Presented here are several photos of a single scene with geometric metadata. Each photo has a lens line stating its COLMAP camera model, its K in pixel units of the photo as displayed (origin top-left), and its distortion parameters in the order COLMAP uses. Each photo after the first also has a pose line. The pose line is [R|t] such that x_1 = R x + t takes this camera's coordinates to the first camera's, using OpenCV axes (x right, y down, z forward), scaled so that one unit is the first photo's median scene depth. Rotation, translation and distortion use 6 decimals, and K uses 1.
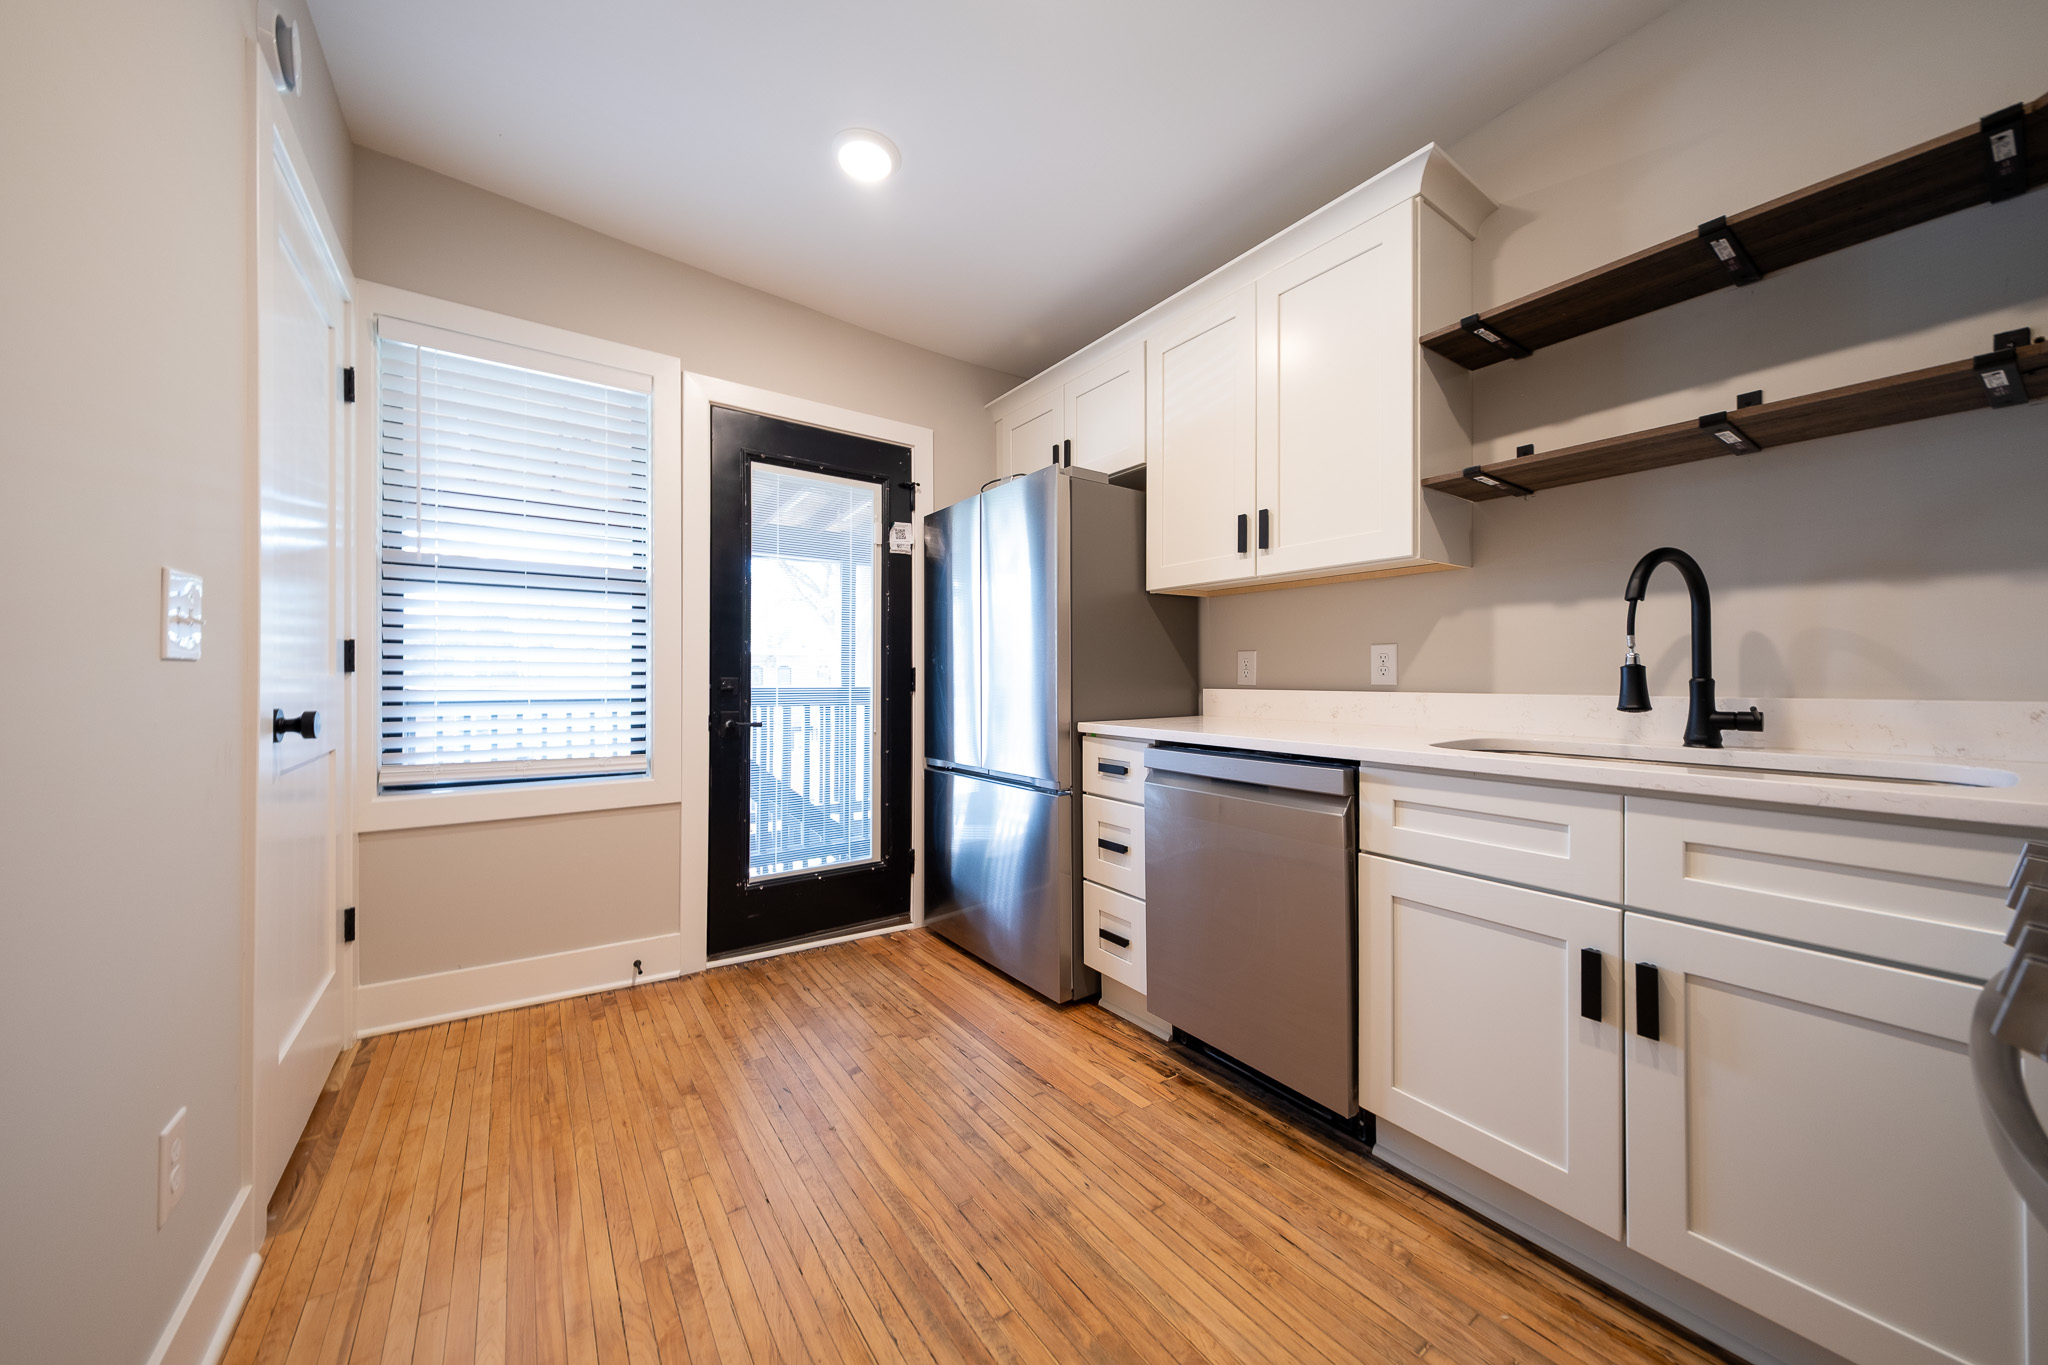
lens RADIAL K [[702.7, 0, 1017.4], [0, 702.7, 674.9], [0, 0, 1]] dist [0.017112, -0.005368]
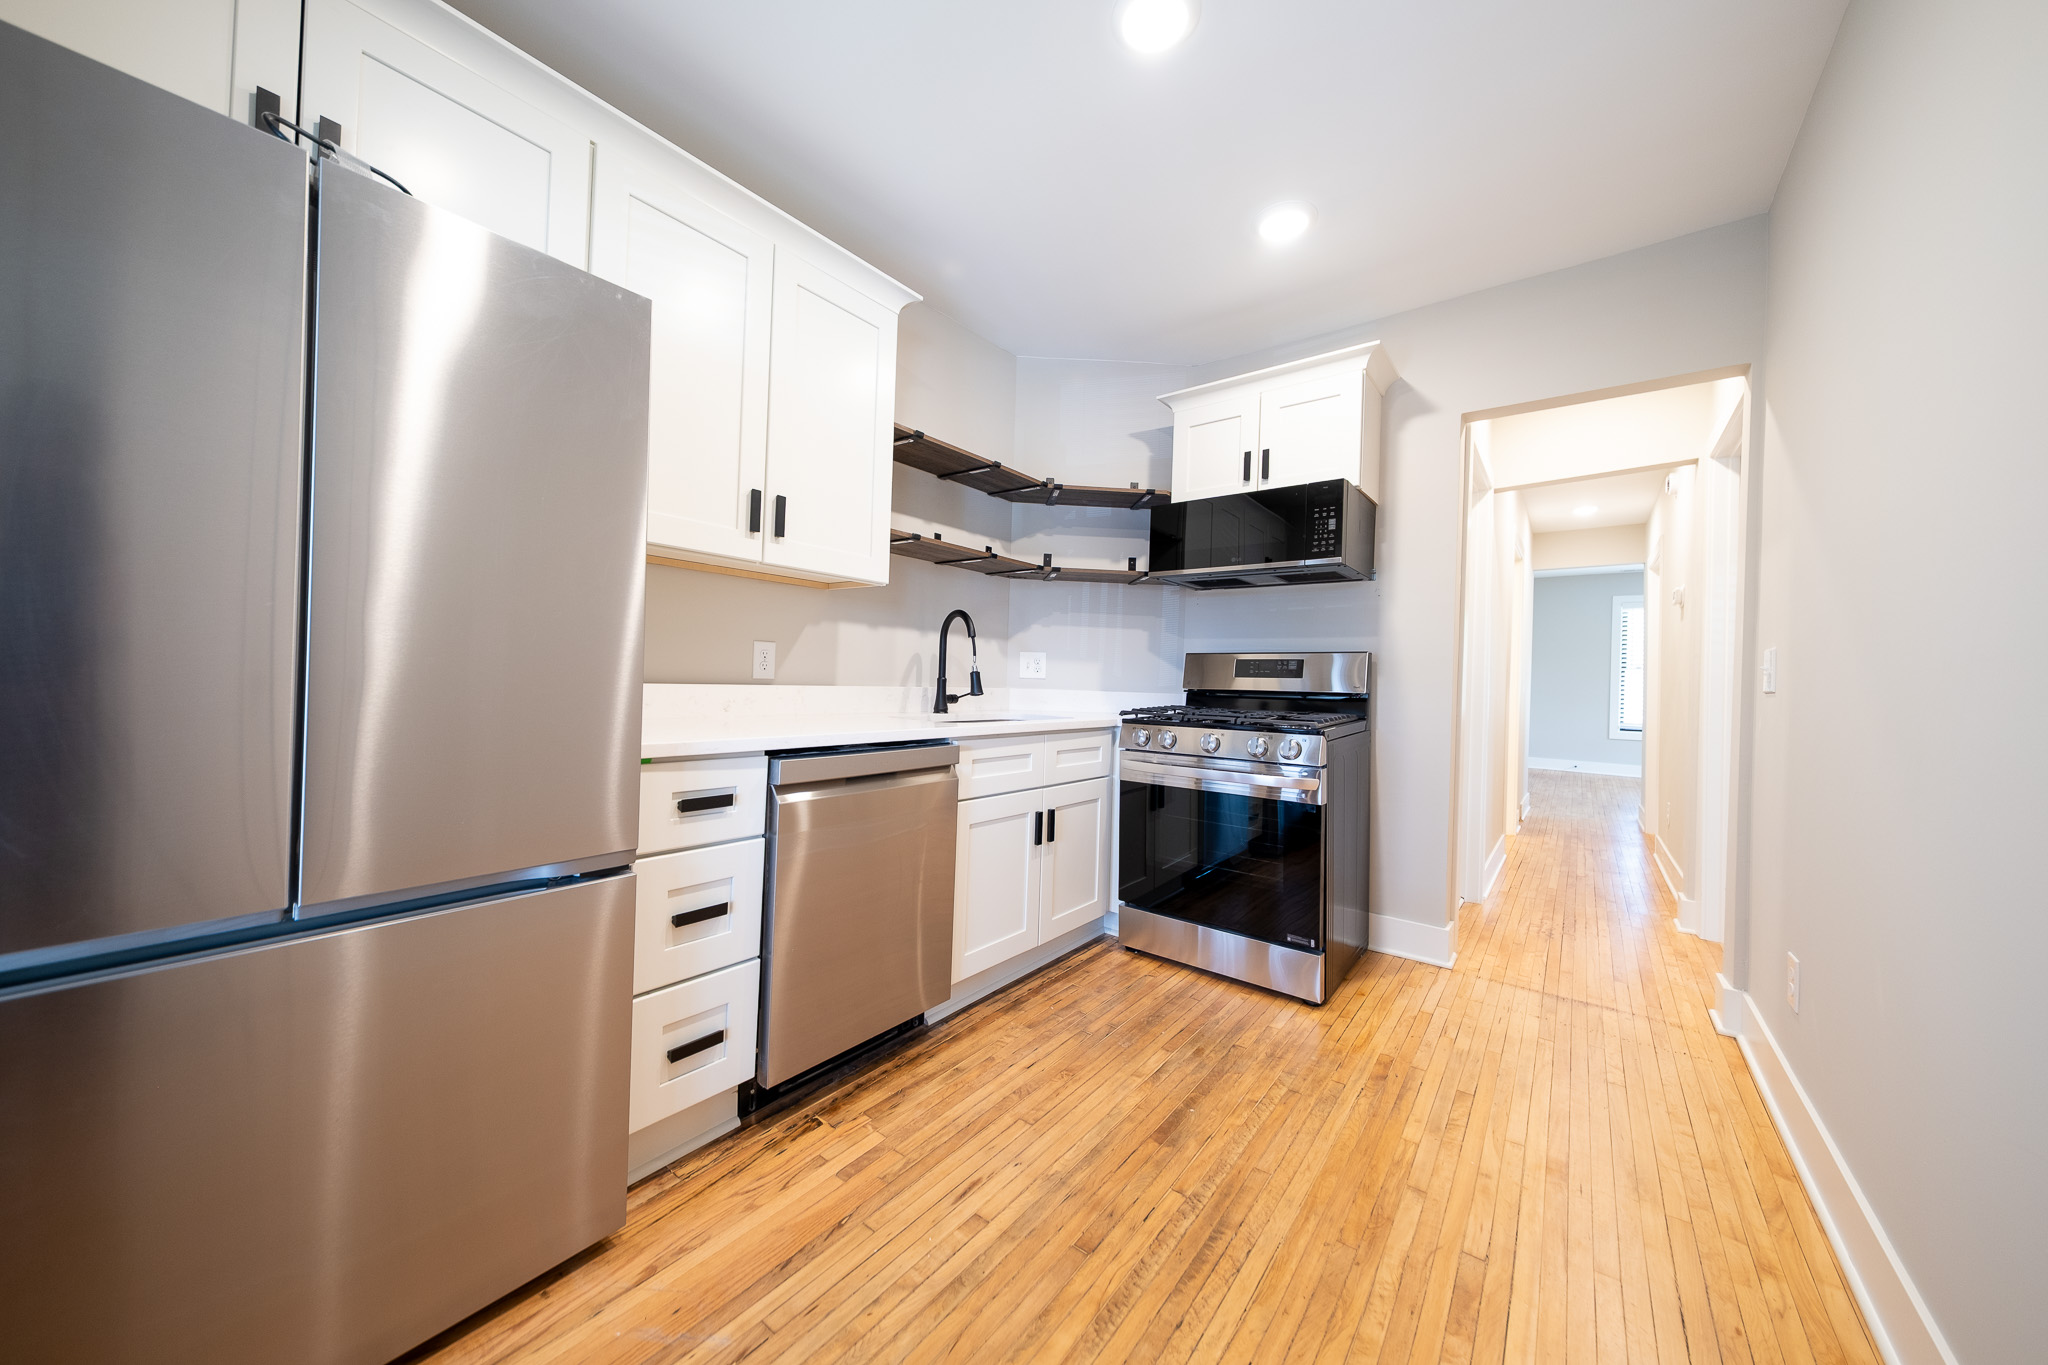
lens RADIAL K [[702.7, 0, 1017.4], [0, 702.7, 674.9], [0, 0, 1]] dist [0.017112, -0.005368]
pose [[-0.278486, -0.001930, 0.960438, -0.784811], [-0.032578, 0.999442, -0.007438, 0.004215], [-0.959888, -0.033361, -0.278393, 1.139507]]
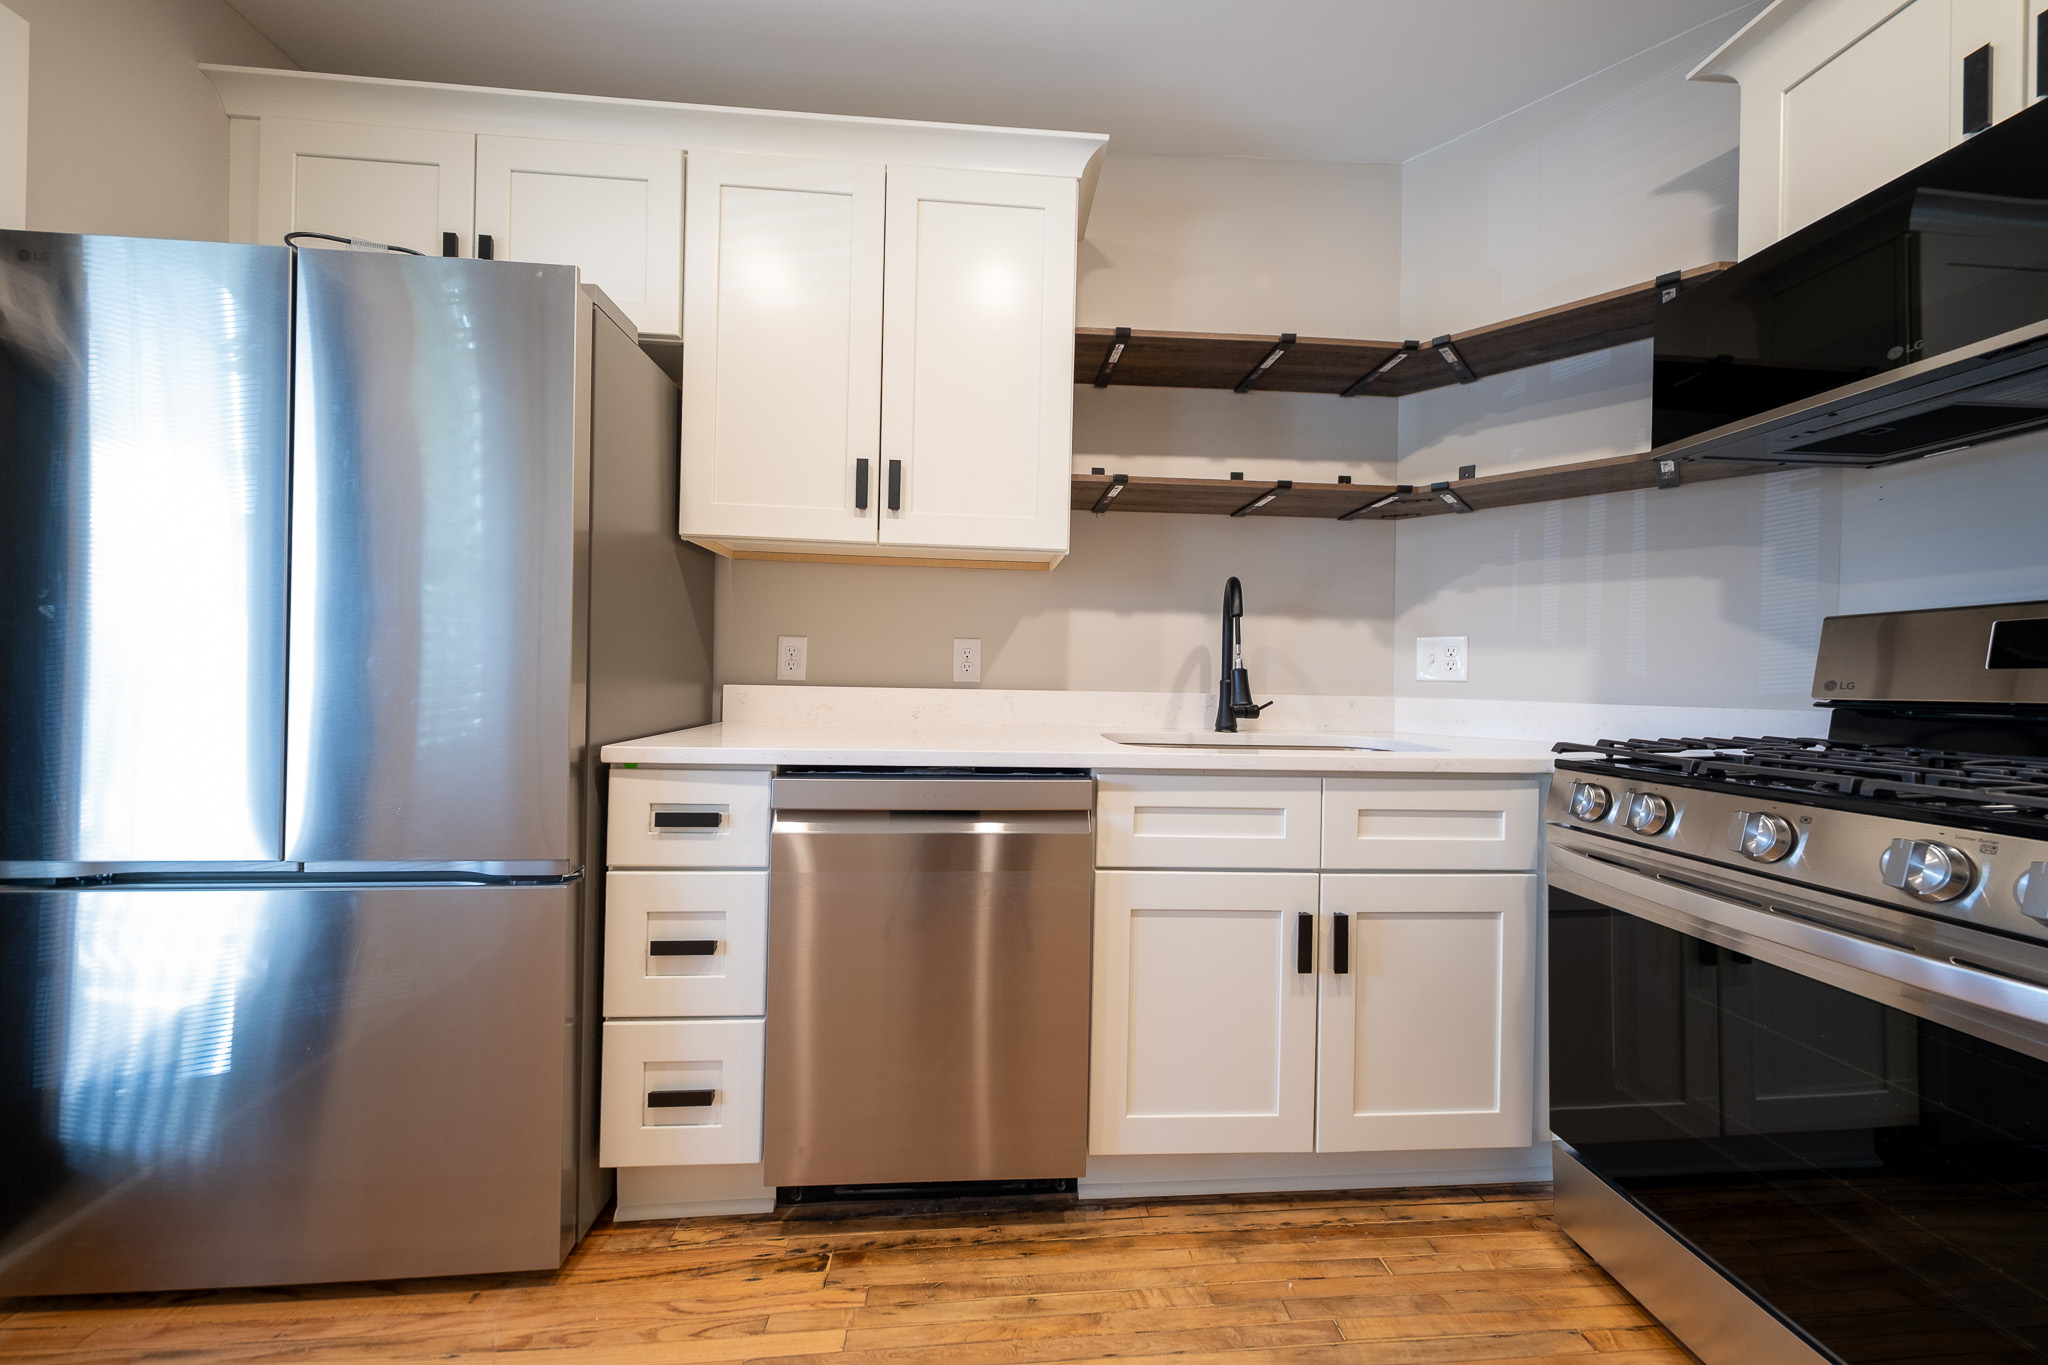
lens RADIAL K [[702.7, 0, 1017.4], [0, 702.7, 674.9], [0, 0, 1]] dist [0.017112, -0.005368]
pose [[0.523416, 0.012592, 0.851984, -0.298274], [-0.021736, 0.999763, -0.001422, 0.005618], [-0.851800, -0.017775, 0.523565, 0.556170]]
